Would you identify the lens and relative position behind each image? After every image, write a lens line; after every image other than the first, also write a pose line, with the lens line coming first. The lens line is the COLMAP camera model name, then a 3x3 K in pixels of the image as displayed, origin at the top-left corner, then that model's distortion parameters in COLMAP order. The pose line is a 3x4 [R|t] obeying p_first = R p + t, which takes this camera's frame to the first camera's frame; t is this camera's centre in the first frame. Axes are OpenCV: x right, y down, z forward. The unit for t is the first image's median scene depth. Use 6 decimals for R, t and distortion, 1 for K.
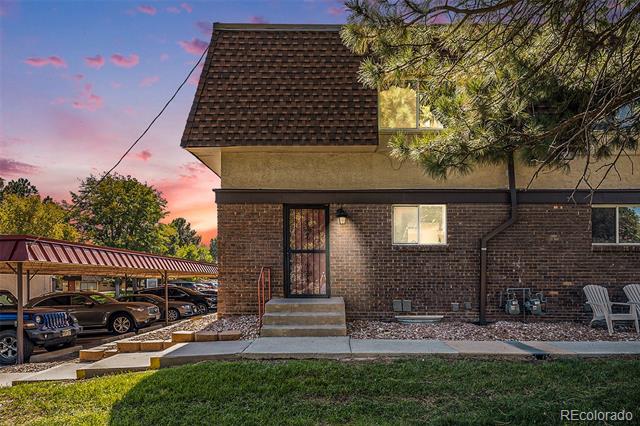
lens RADIAL K [[469.6, 0, 320.0], [0, 469.6, 213.0], [0, 0, 1]] dist [0.033257, 0.000302]
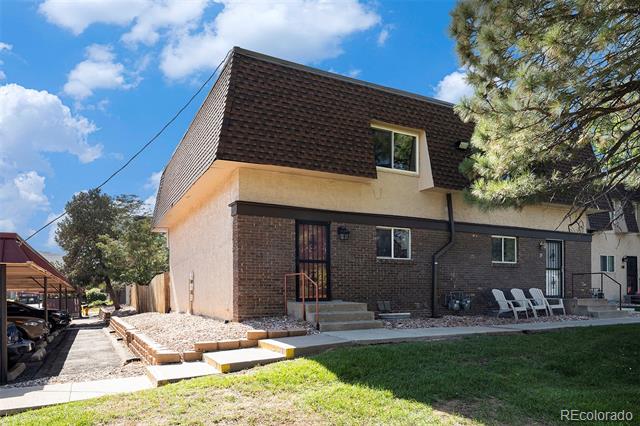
lens RADIAL K [[469.6, 0, 320.0], [0, 469.6, 213.0], [0, 0, 1]] dist [0.033257, 0.000302]
pose [[0.871583, 0.078483, 0.483925, -0.603601], [-0.062844, 0.996845, -0.048482, 0.018202], [-0.486203, 0.011844, 0.873765, -0.031912]]
